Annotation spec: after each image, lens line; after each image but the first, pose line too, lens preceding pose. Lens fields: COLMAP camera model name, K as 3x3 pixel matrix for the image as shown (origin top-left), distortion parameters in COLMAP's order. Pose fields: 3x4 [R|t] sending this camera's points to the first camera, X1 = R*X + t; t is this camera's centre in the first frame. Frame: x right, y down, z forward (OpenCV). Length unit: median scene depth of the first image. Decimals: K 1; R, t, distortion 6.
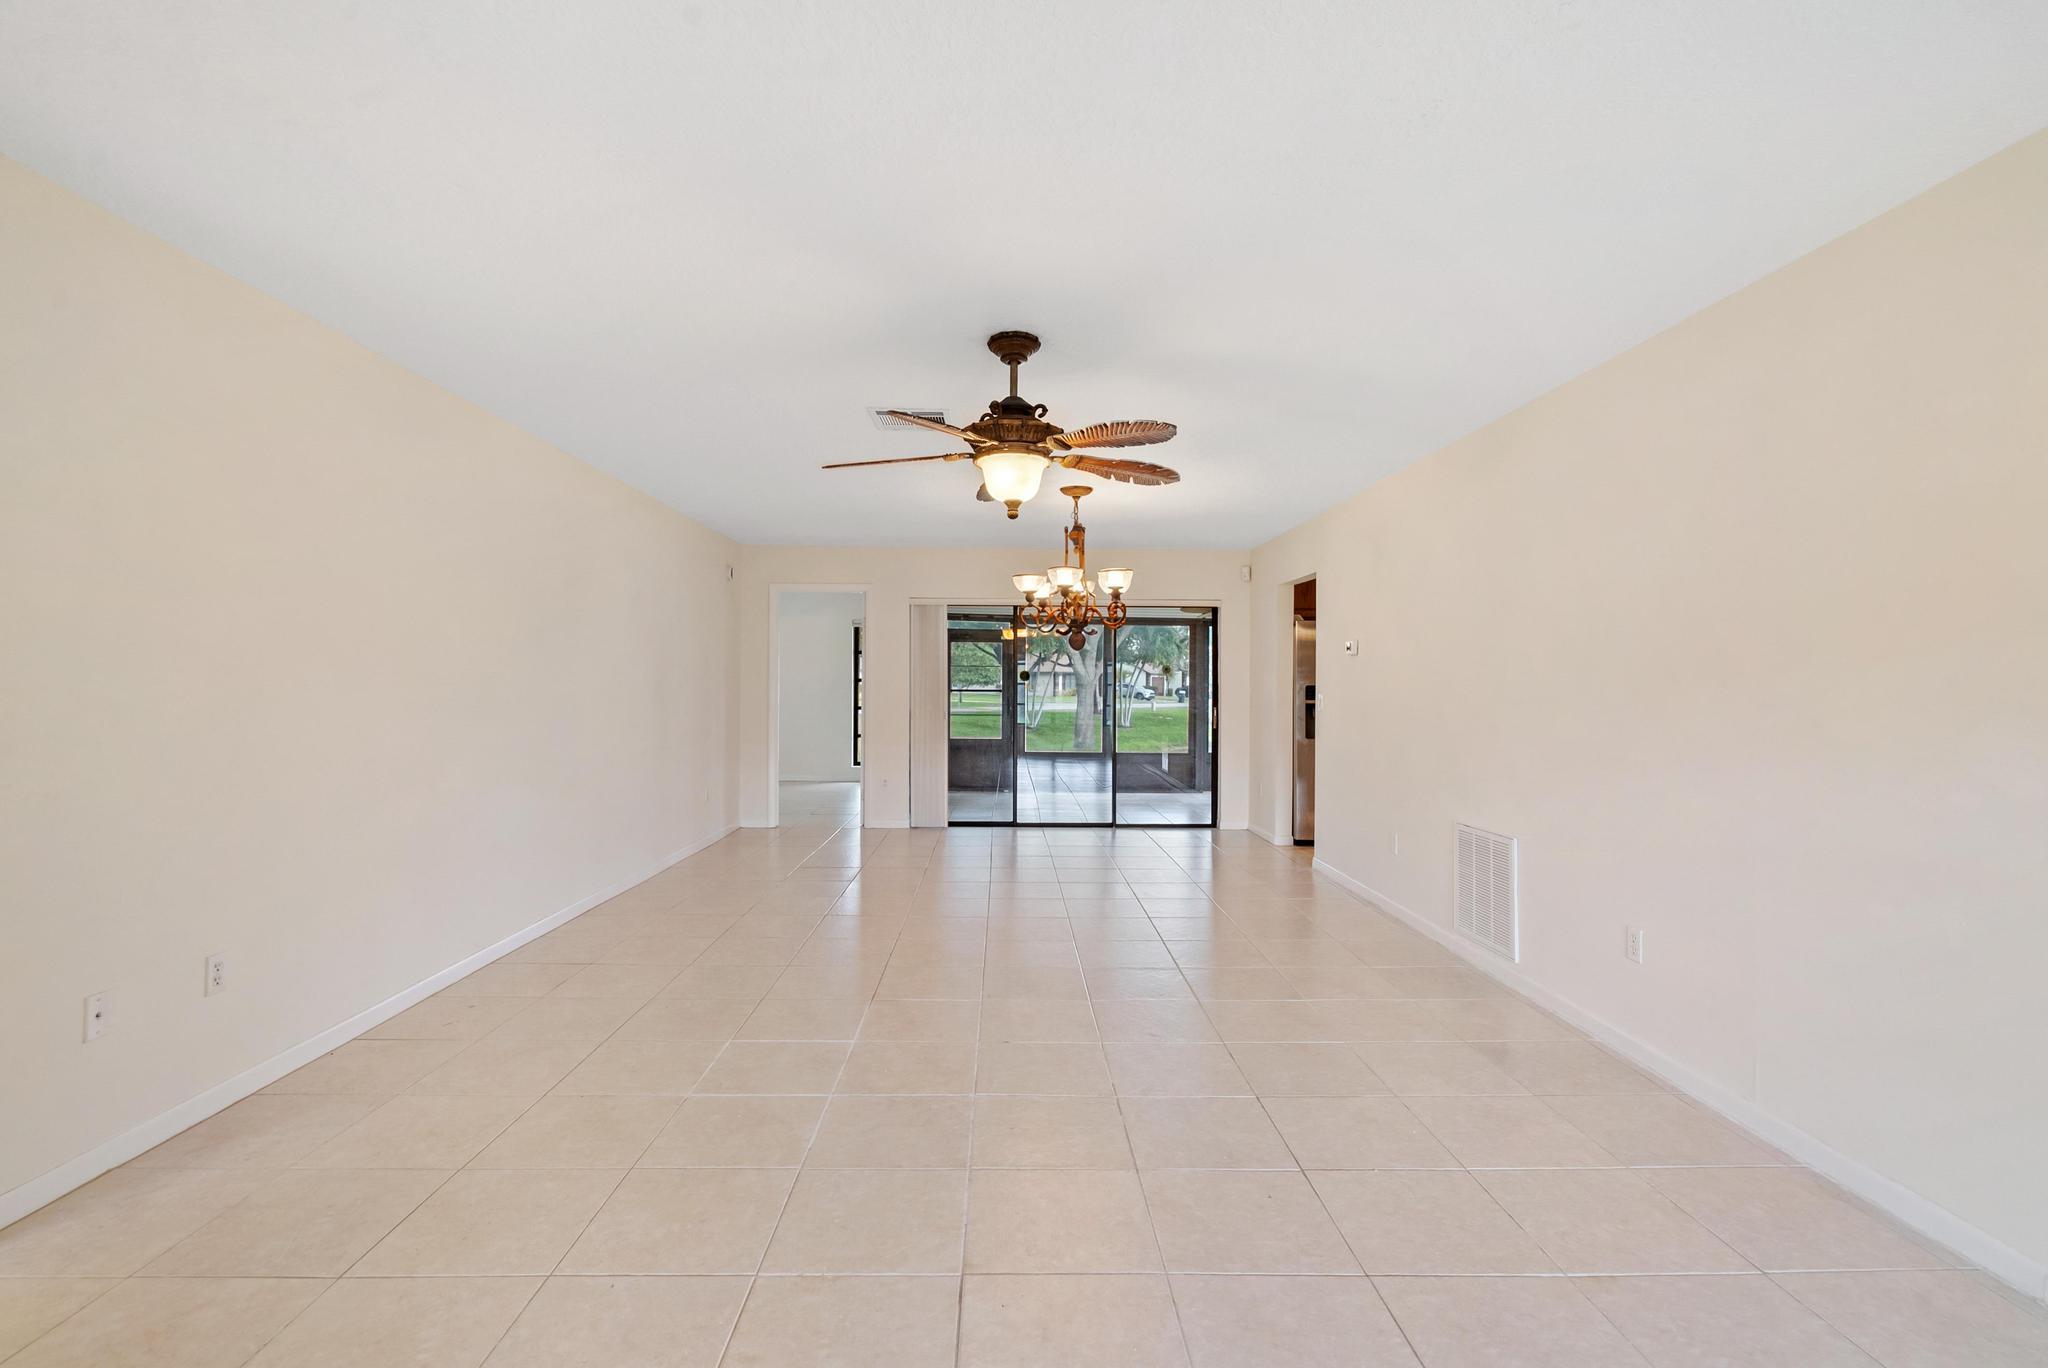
lens RADIAL K [[936.0, 0, 1025.4], [0, 936.0, 668.6], [0, 0, 1]] dist [-0.002736, 0.003489]
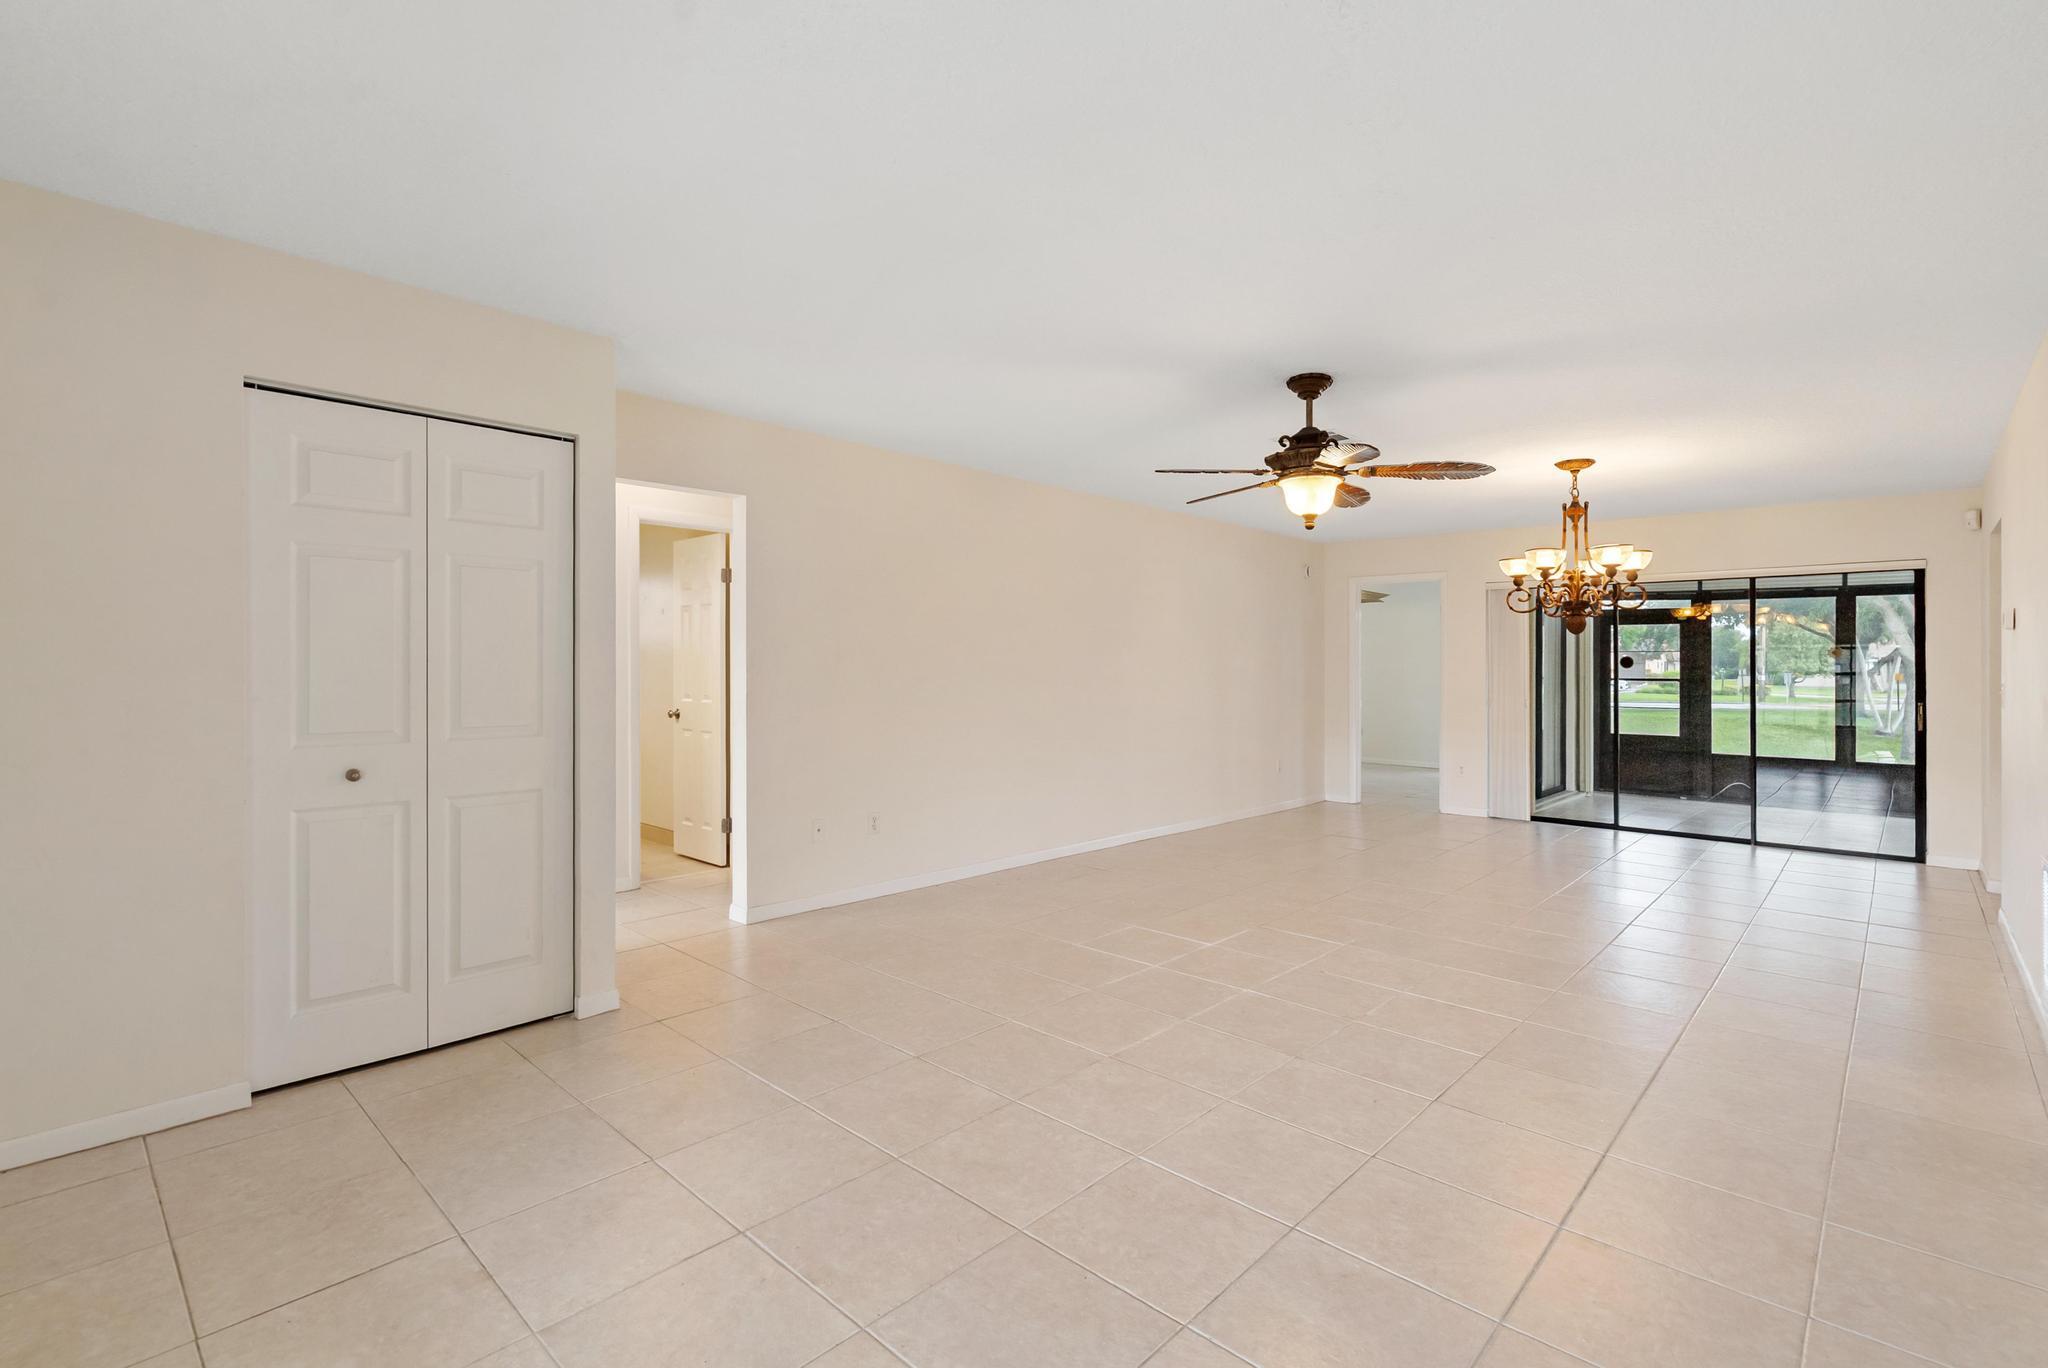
lens RADIAL K [[936.0, 0, 1021.4], [0, 936.0, 675.6], [0, 0, 1]] dist [-0.002736, 0.003489]
pose [[0.714518, 0.003654, -0.699608, 0.246765], [0.009813, 0.999836, 0.015244, 0.001492], [0.699548, -0.017757, 0.714364, -0.047226]]
